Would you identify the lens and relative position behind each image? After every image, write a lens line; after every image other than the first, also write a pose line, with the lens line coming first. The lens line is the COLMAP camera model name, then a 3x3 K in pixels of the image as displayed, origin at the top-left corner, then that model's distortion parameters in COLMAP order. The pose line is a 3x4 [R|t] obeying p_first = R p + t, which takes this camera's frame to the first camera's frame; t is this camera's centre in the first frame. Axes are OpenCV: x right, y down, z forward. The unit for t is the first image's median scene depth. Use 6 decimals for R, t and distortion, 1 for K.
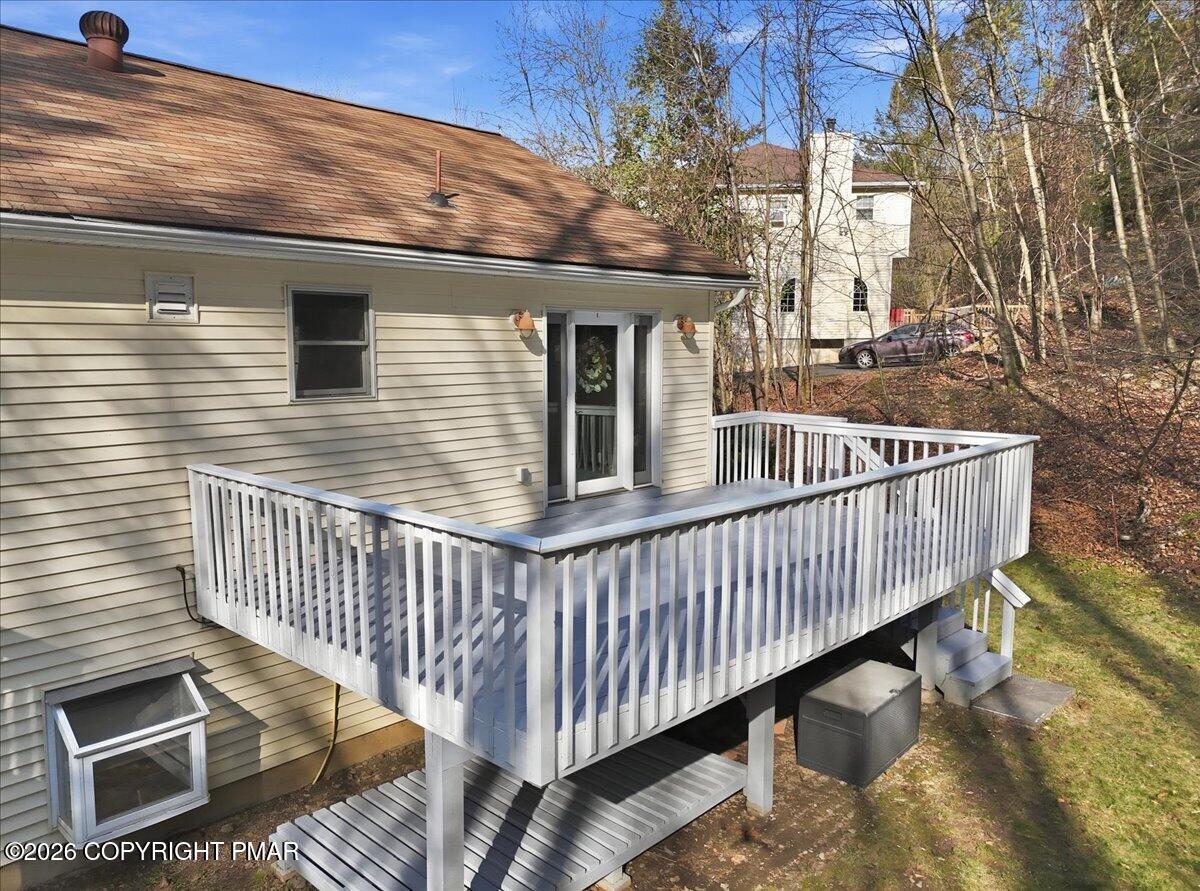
lens RADIAL K [[895.3, 0, 600.0], [0, 895.3, 445.5], [0, 0, 1]] dist [0.108236, -0.188407]
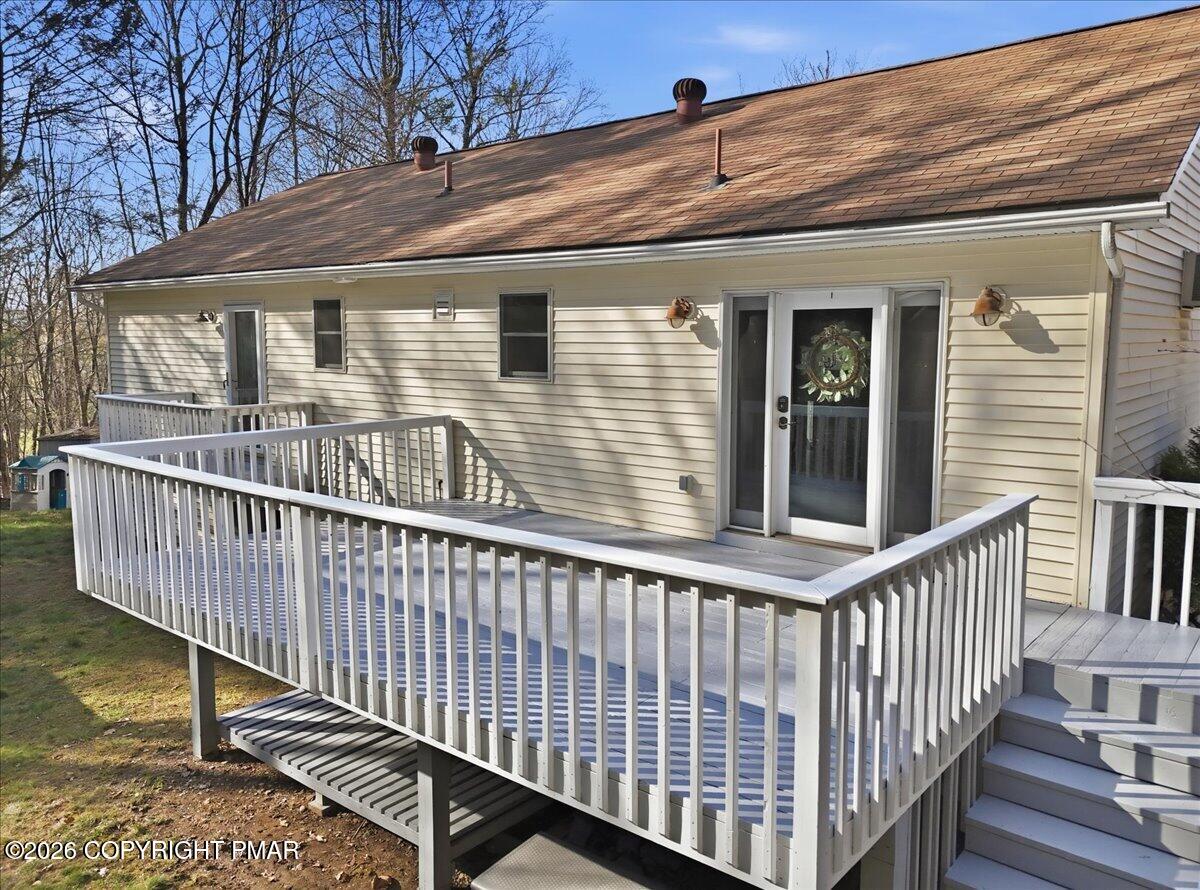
lens RADIAL K [[895.3, 0, 600.0], [0, 895.3, 445.0], [0, 0, 1]] dist [0.108236, -0.188407]
pose [[0.066899, 0.114122, -0.991212, 0.693876], [-0.124067, 0.986679, 0.105226, -0.077158], [0.990016, 0.115937, 0.080166, 0.743663]]
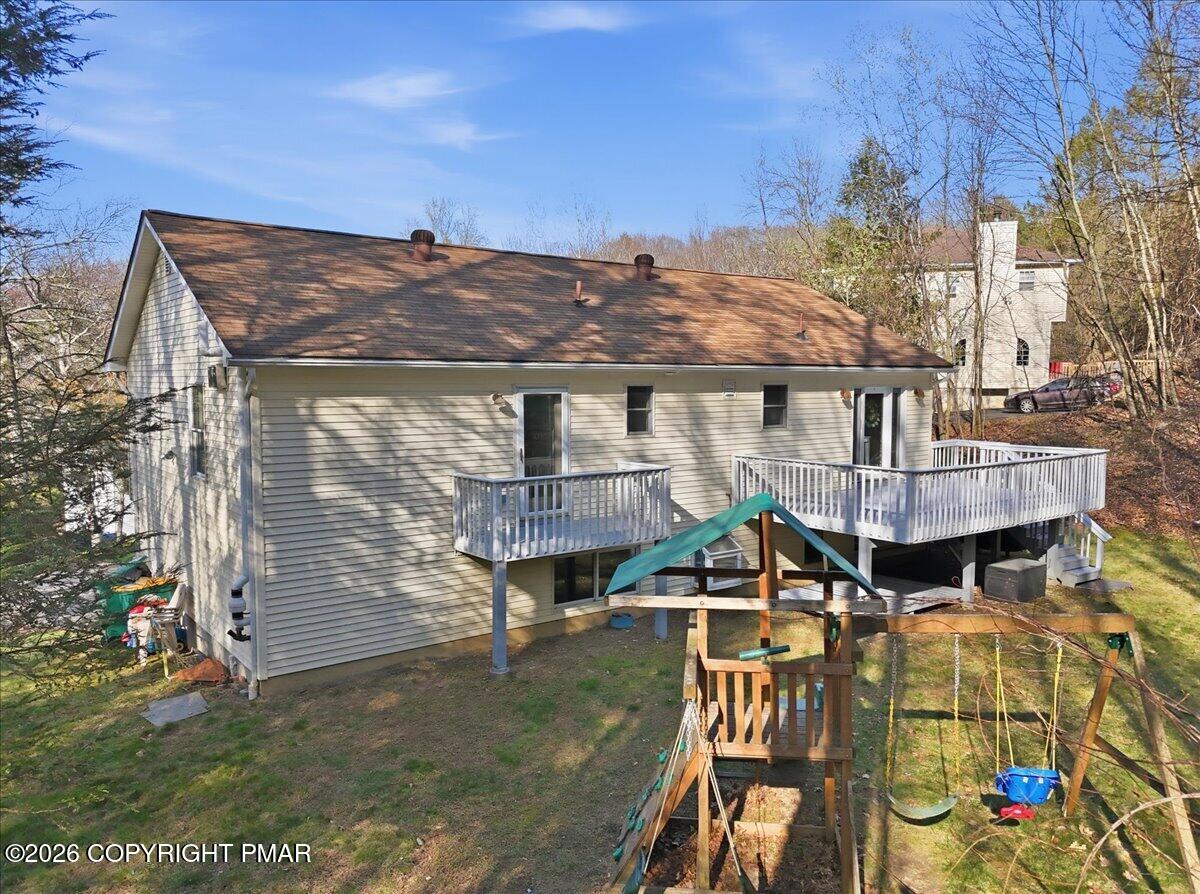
lens RADIAL K [[895.3, 0, 600.0], [0, 895.3, 447.0], [0, 0, 1]] dist [0.108236, -0.188407]
pose [[0.987232, 0.009161, -0.159027, -0.272428], [-0.016096, 0.998972, -0.042381, 0.074826], [0.158476, 0.044400, 0.986364, -1.013205]]
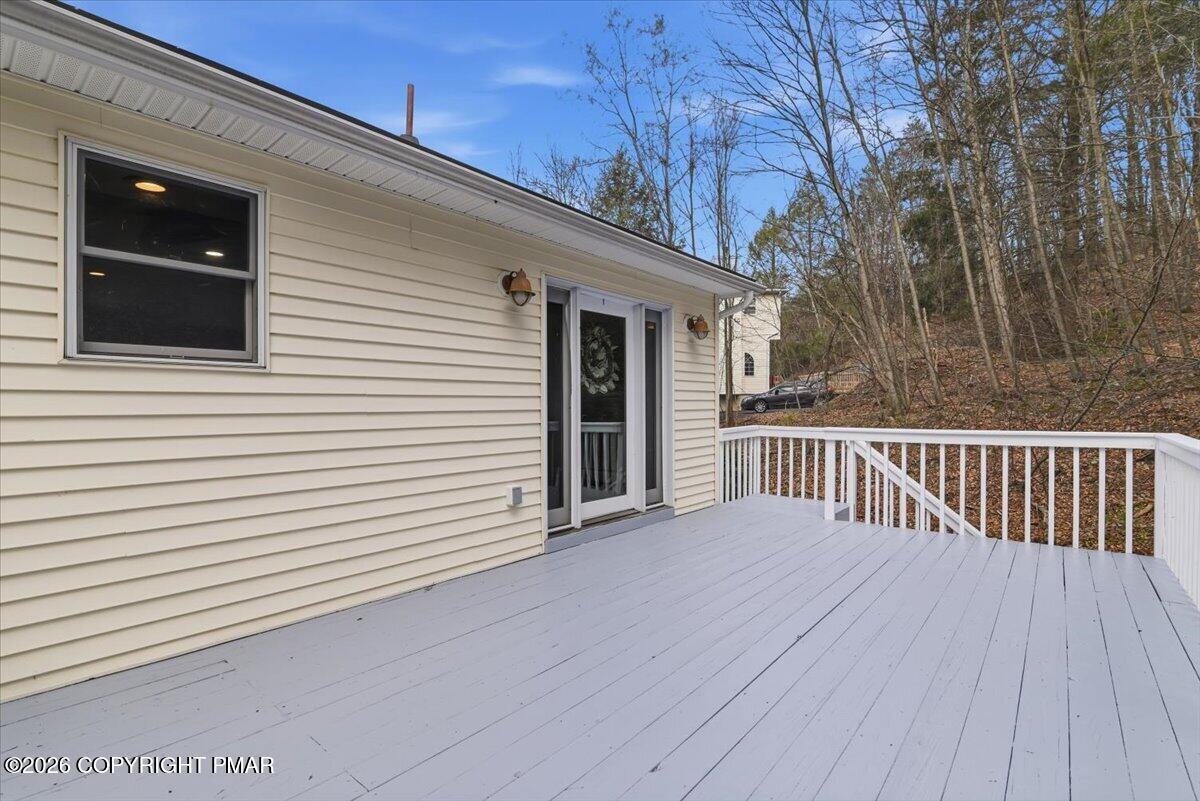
lens RADIAL K [[552.9, 0, 598.8], [0, 552.9, 404.4], [0, 0, 1]] dist [-0.020291, 0.000623]
pose [[0.998084, -0.000842, 0.061866, -0.038787], [0.008335, 0.992622, -0.120960, 0.012609], [-0.061308, 0.121244, 0.990728, 0.480264]]
